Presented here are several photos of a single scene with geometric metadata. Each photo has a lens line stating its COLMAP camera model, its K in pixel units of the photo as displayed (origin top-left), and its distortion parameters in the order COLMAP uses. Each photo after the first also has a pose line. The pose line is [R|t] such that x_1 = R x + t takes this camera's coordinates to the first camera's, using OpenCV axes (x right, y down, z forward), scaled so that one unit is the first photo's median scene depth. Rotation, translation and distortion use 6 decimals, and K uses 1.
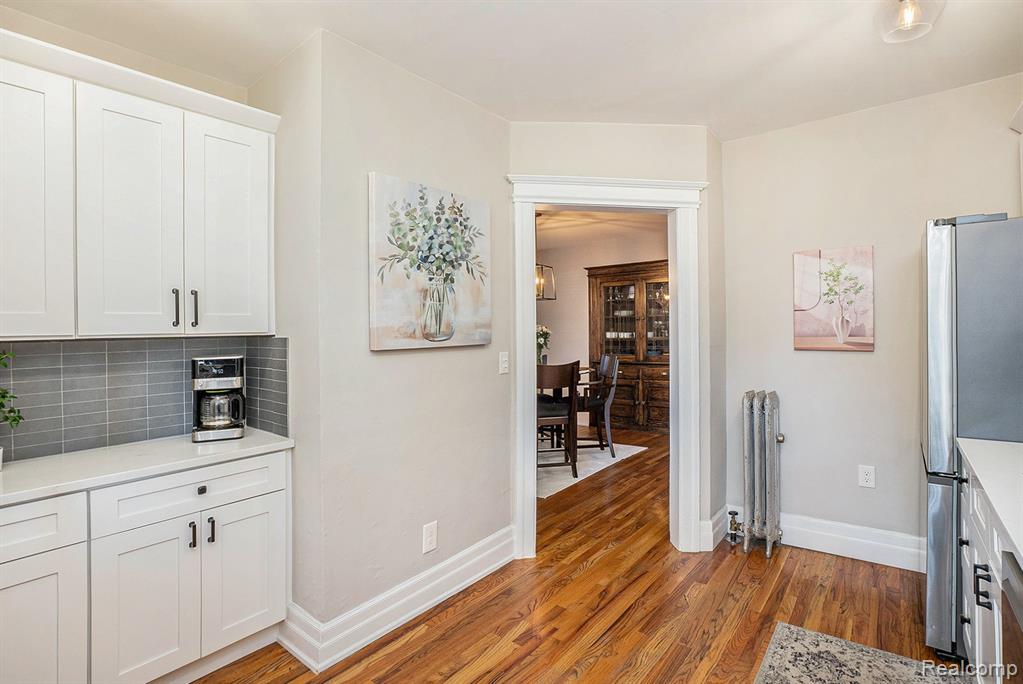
lens RADIAL K [[522.6, 0, 513.6], [0, 522.6, 328.1], [0, 0, 1]] dist [0.000137, -0.000136]
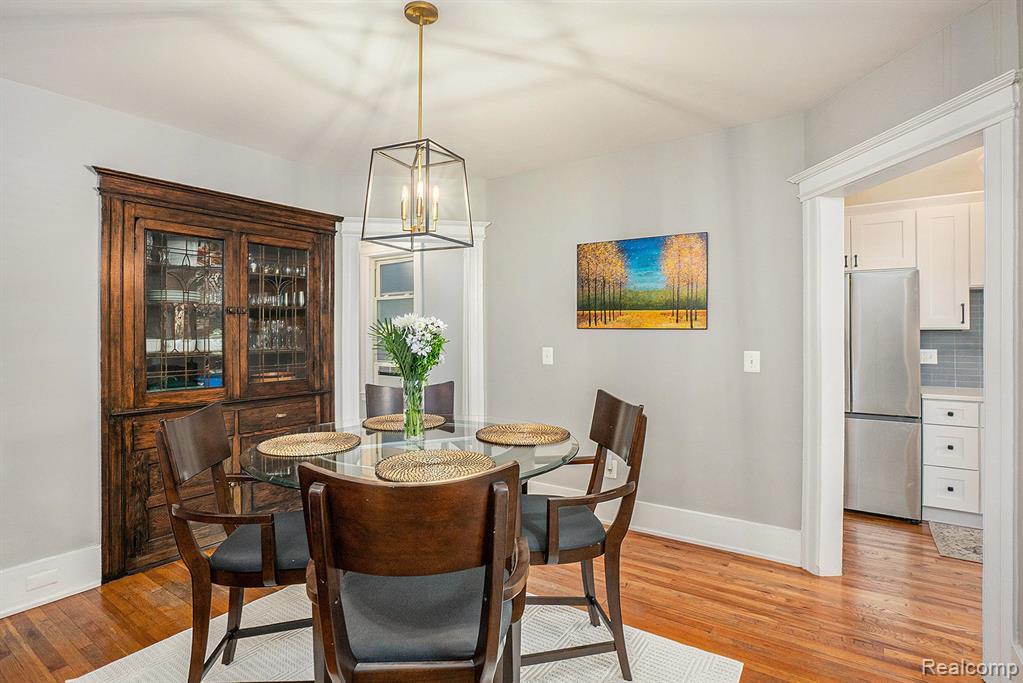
lens RADIAL K [[539.2, 0, 509.2], [0, 539.2, 327.9], [0, 0, 1]] dist [-0.002316, -0.000879]
pose [[-0.066040, 0.011641, 0.997749, -0.269116], [-0.005122, 0.999915, -0.012006, 0.002288], [-0.997804, -0.005903, -0.065975, 0.747290]]
